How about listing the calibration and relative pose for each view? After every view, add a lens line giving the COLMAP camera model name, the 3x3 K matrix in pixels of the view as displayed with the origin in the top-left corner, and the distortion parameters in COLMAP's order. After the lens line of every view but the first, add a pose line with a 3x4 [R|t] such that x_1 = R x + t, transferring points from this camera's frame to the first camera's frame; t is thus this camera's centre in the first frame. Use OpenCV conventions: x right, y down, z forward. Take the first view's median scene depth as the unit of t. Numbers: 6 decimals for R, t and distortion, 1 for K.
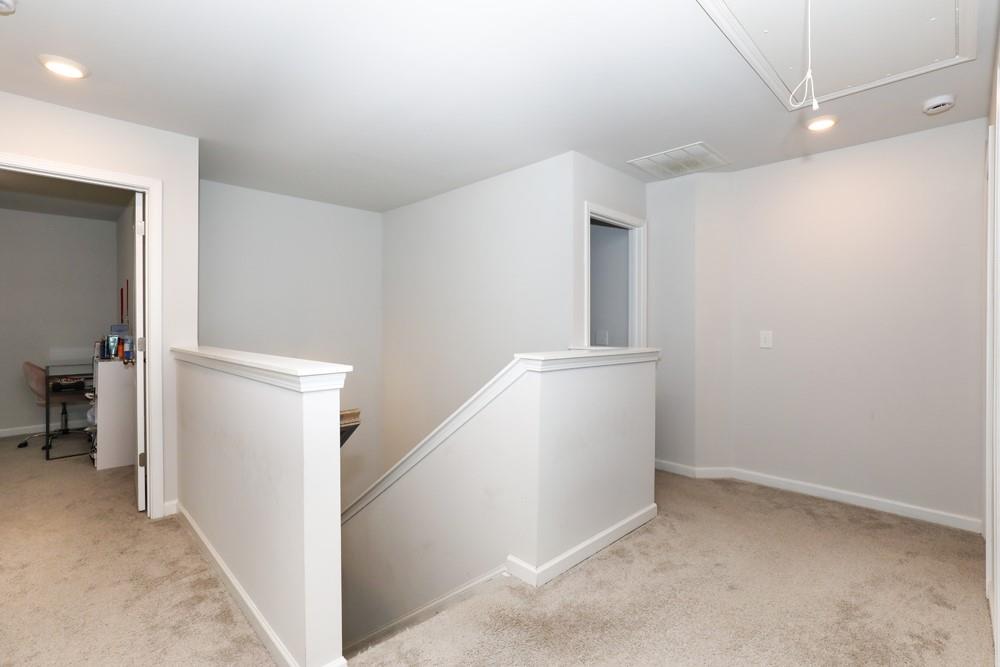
lens RADIAL K [[463.5, 0, 500.8], [0, 463.5, 332.7], [0, 0, 1]] dist [-0.004408, -0.000023]
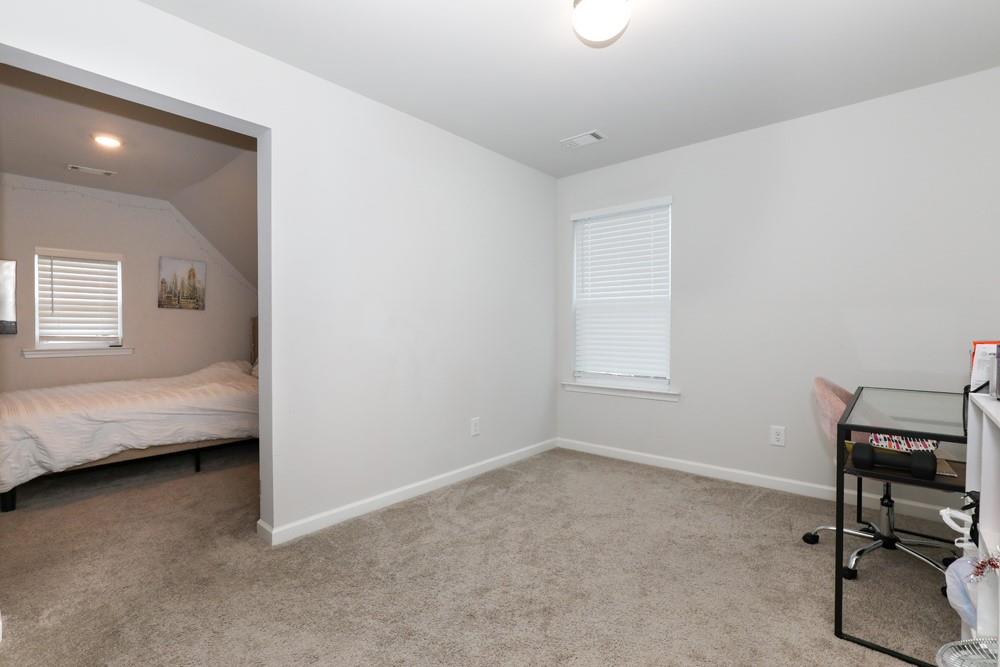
lens RADIAL K [[463.5, 0, 500.6], [0, 463.5, 333.3], [0, 0, 1]] dist [-0.004408, -0.000023]
pose [[0.086400, 0.014838, -0.996150, -0.580393], [-0.007668, 0.999869, 0.014228, 0.011007], [0.996231, 0.006409, 0.086502, 0.636039]]
